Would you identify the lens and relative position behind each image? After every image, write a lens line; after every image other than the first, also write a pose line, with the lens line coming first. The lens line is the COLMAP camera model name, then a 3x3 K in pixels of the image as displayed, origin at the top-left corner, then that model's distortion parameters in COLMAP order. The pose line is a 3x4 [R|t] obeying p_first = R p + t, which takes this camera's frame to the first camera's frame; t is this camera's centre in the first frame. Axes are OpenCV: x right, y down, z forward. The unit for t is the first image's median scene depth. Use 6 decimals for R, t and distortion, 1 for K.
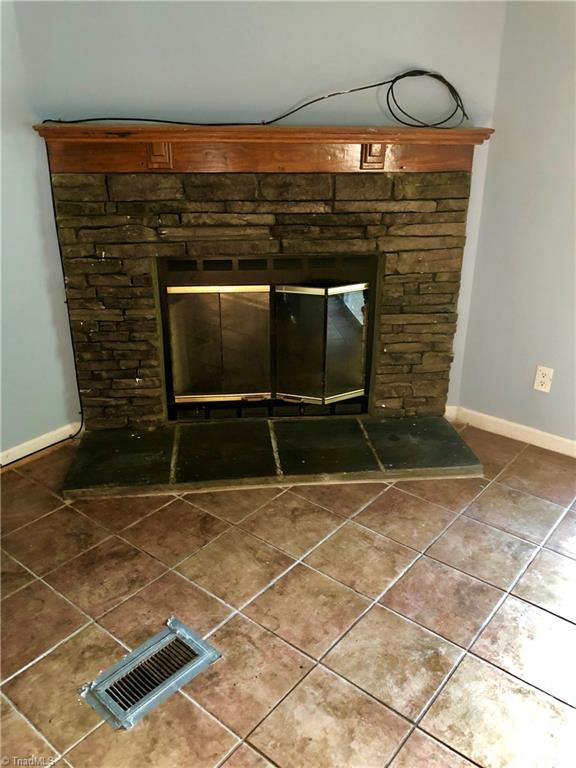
lens RADIAL K [[618.5, 0, 287.0], [0, 618.5, 387.1], [0, 0, 1]] dist [-0.013219, -0.007935]
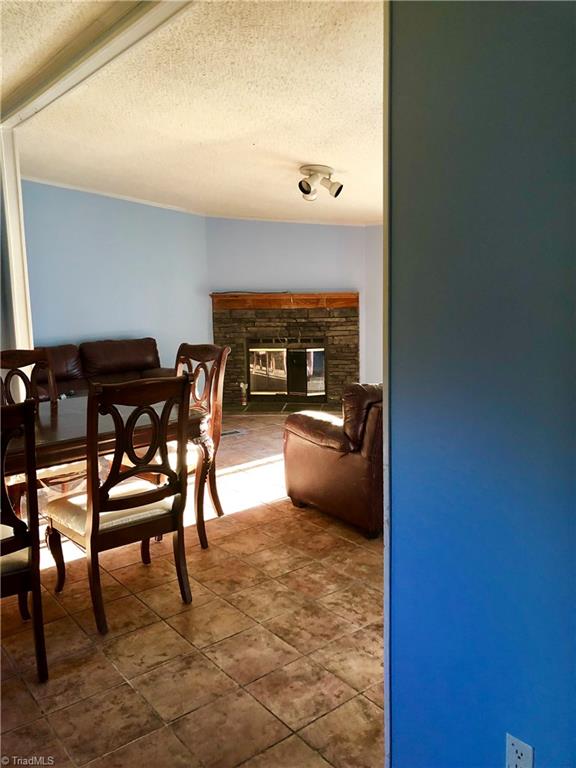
lens RADIAL K [[618.5, 0, 288.4], [0, 618.5, 382.8], [0, 0, 1]] dist [-0.013219, -0.007935]
pose [[0.973208, 0.013356, -0.229537, 0.623270], [-0.070099, 0.968019, -0.240886, 0.650079], [0.218979, 0.250522, 0.943020, -1.554453]]
